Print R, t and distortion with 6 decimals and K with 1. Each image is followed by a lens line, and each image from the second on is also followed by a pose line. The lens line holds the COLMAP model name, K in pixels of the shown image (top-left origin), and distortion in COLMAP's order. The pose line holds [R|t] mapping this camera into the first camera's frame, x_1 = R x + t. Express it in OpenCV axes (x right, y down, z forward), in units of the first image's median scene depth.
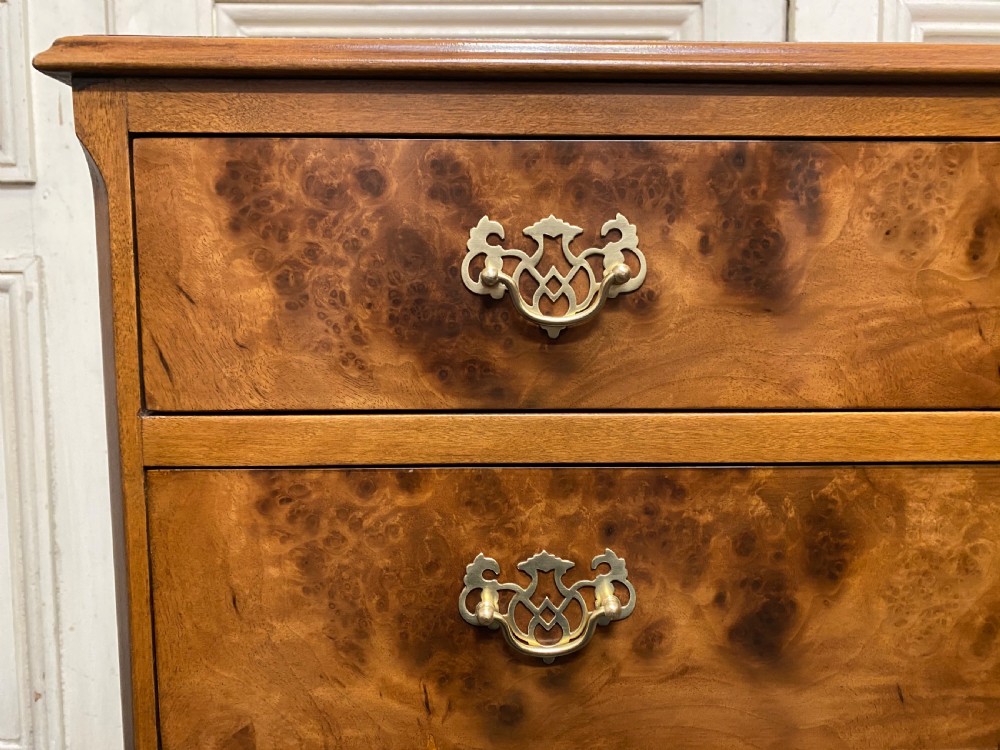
lens RADIAL K [[755.6, 0, 537.8], [0, 755.6, 348.1], [0, 0, 1]] dist [0.005910, 0.000675]
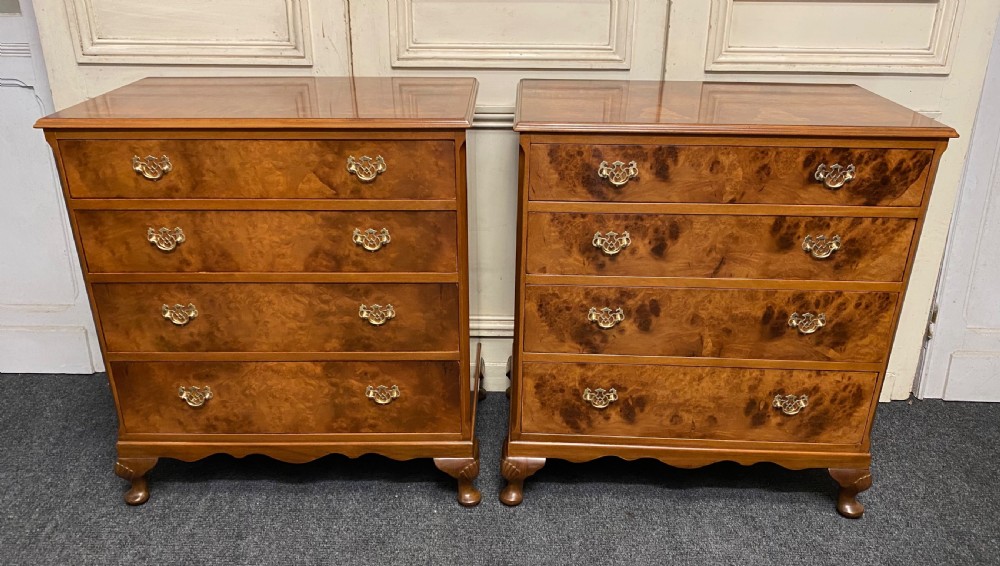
lens RADIAL K [[780.0, 0, 499.3], [0, 780.0, 295.6], [0, 0, 1]] dist [0.013824, -0.001799]
pose [[0.997948, 0.030023, -0.056559, -0.400107], [-0.010501, 0.948048, 0.317955, -0.873637], [0.063167, -0.316708, 0.946417, -3.704804]]
